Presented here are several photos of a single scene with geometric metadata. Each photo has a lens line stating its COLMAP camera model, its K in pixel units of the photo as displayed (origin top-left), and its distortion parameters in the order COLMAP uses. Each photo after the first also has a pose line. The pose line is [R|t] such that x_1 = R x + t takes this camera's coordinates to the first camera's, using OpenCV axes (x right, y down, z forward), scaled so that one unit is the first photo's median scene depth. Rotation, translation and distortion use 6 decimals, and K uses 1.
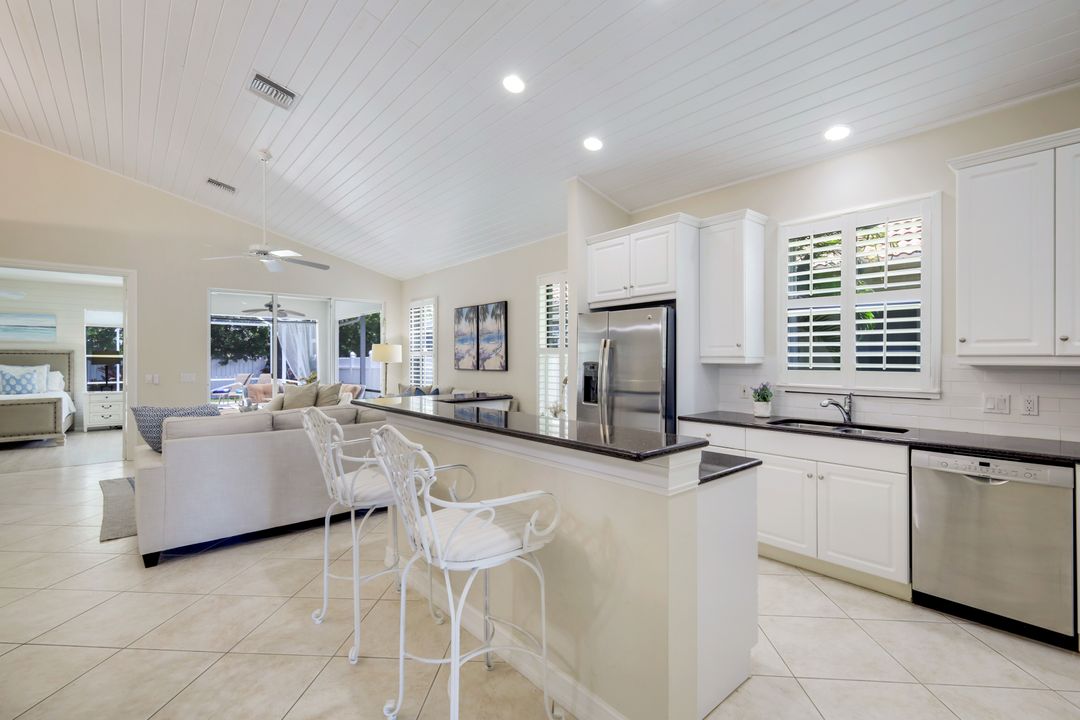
lens RADIAL K [[477.6, 0, 540.0], [0, 477.6, 360.0], [0, 0, 1]] dist [-0.000640, 0.000139]
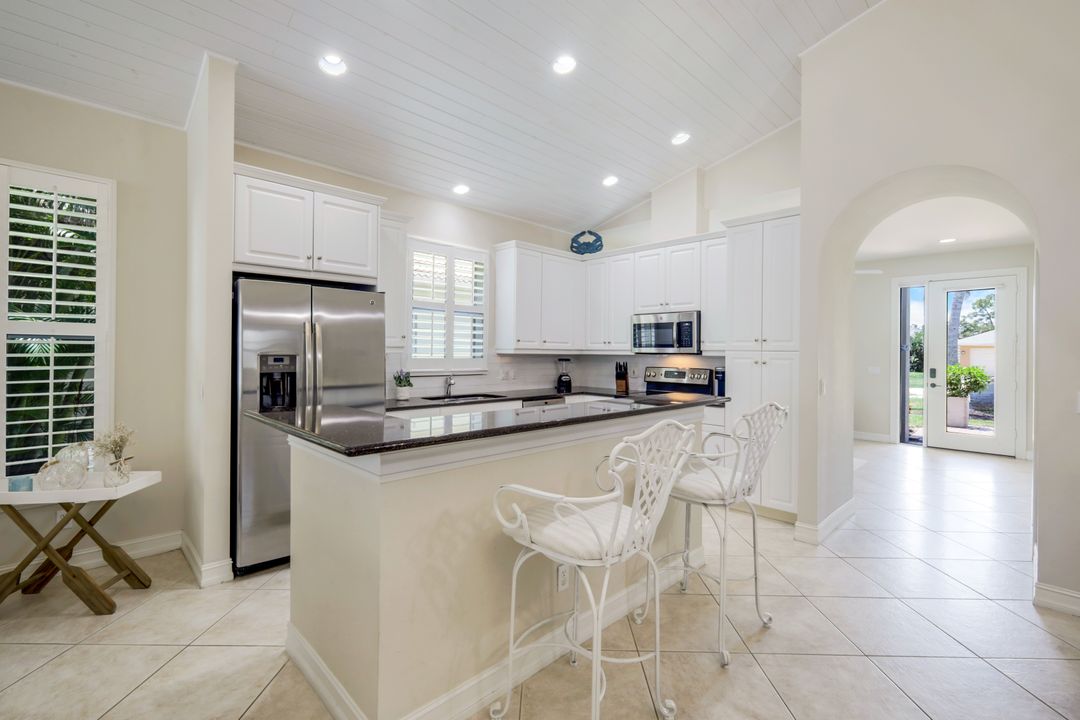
lens RADIAL K [[476.9, 0, 544.9], [0, 476.9, 351.0], [0, 0, 1]] dist [0.003247, 0.000505]
pose [[-0.063967, 0.001922, 0.997950, -0.368374], [-0.007510, 0.999969, -0.002407, 0.001101], [-0.997924, -0.007649, -0.063951, 0.387885]]
